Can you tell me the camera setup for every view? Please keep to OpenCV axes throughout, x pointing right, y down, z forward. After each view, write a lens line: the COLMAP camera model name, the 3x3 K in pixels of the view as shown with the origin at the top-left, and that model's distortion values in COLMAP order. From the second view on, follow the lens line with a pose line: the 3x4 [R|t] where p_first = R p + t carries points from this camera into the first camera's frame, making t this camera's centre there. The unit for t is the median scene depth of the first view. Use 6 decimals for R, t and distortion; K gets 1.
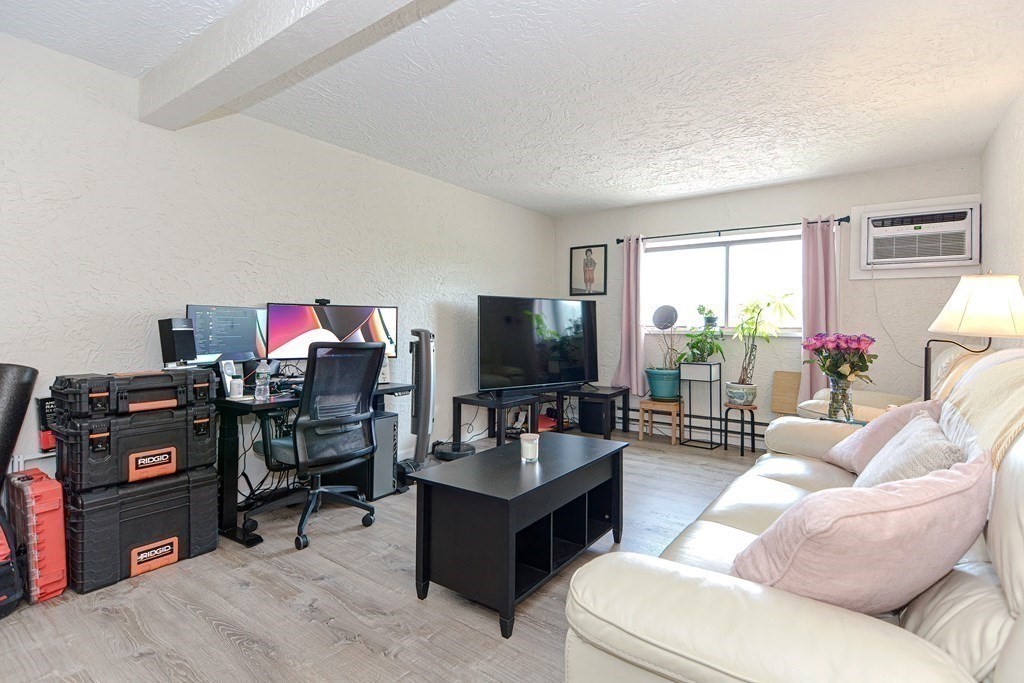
lens RADIAL K [[499.1, 0, 507.3], [0, 499.1, 332.1], [0, 0, 1]] dist [0.006014, -0.000773]
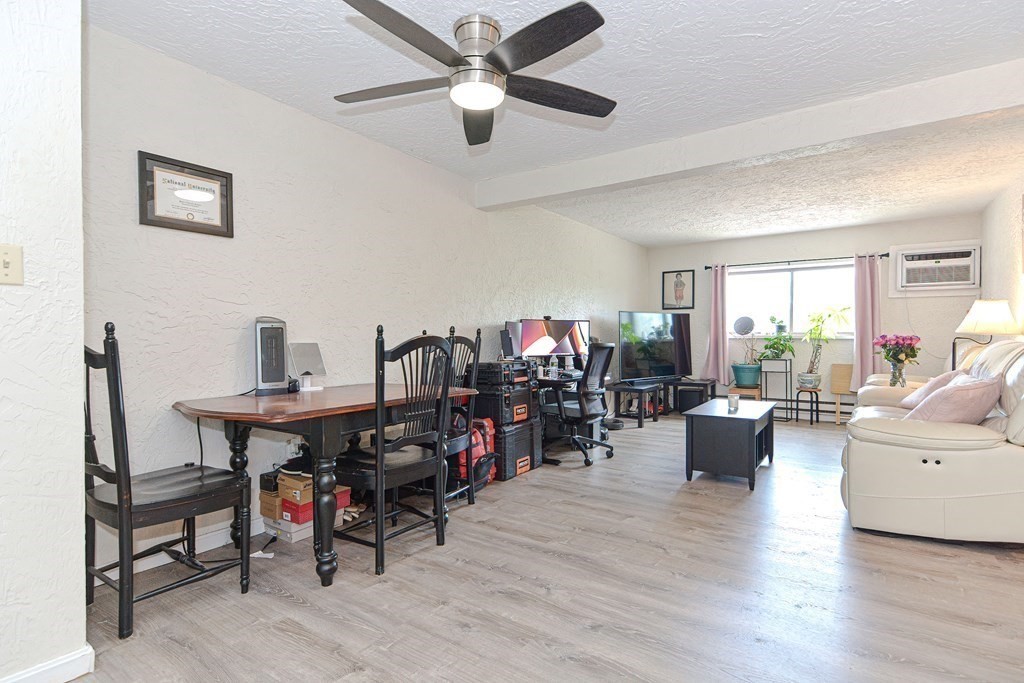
lens RADIAL K [[504.2, 0, 510.5], [0, 504.2, 344.7], [0, 0, 1]] dist [0.003469, -0.000381]
pose [[0.999727, -0.010948, 0.020635, -0.388236], [0.010838, 0.999927, 0.005409, 0.007756], [-0.020693, -0.005184, 0.999772, -0.377019]]
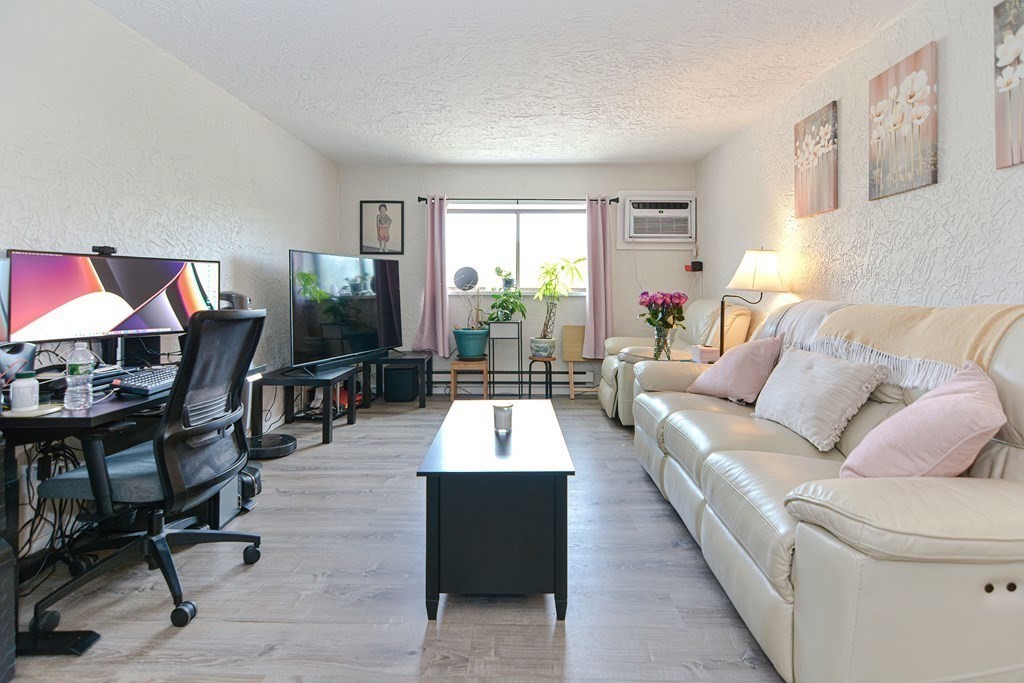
lens RADIAL K [[512.0, 0, 514.9], [0, 512.0, 295.6], [0, 0, 1]] dist [0.027921, -0.016727]
pose [[0.816295, -0.012696, 0.577496, -0.245514], [0.011471, 0.999918, 0.005768, 0.000345], [-0.577522, 0.001916, 0.816373, 0.104522]]
